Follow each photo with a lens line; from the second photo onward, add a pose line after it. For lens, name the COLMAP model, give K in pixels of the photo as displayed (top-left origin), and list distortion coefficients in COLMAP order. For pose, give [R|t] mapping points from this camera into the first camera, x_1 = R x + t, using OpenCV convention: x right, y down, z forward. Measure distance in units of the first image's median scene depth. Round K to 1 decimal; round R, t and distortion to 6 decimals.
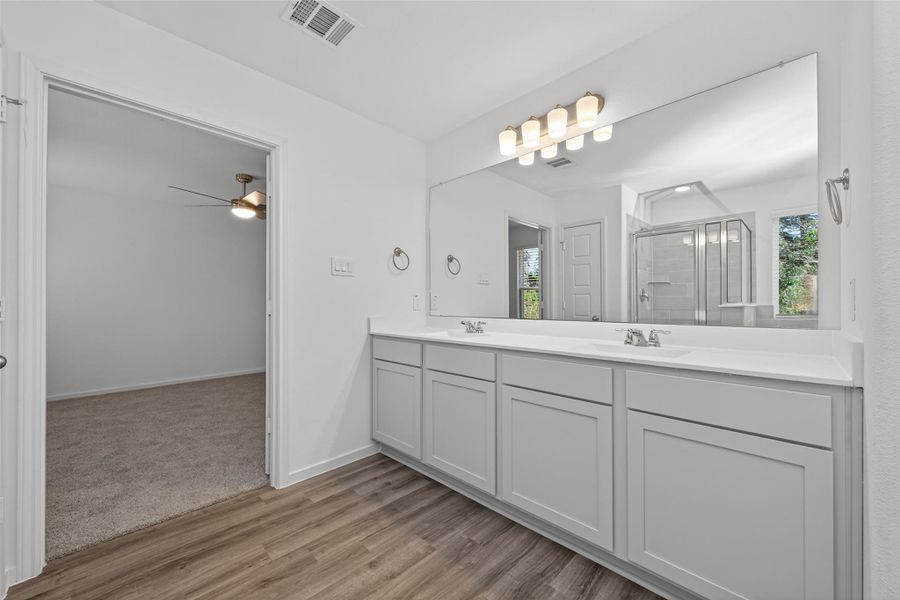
lens RADIAL K [[351.7, 0, 449.6], [0, 351.7, 299.3], [0, 0, 1]] dist [0.003540, -0.000398]
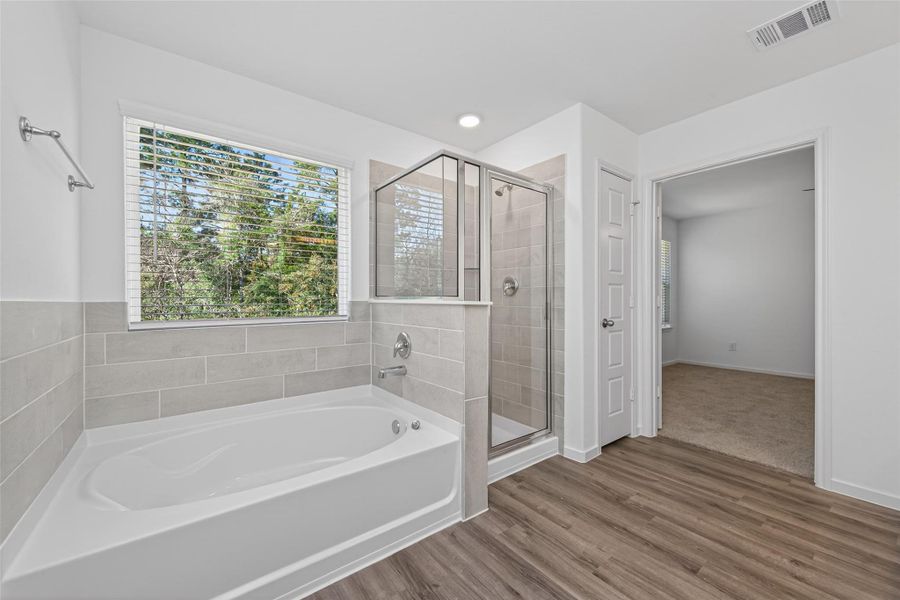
lens RADIAL K [[351.7, 0, 450.1], [0, 351.7, 298.0], [0, 0, 1]] dist [0.003540, -0.000398]
pose [[-0.149528, -0.003937, -0.988750, 0.754751], [0.019952, 0.999776, -0.006998, -0.009007], [0.988556, -0.020774, -0.149416, 0.156091]]
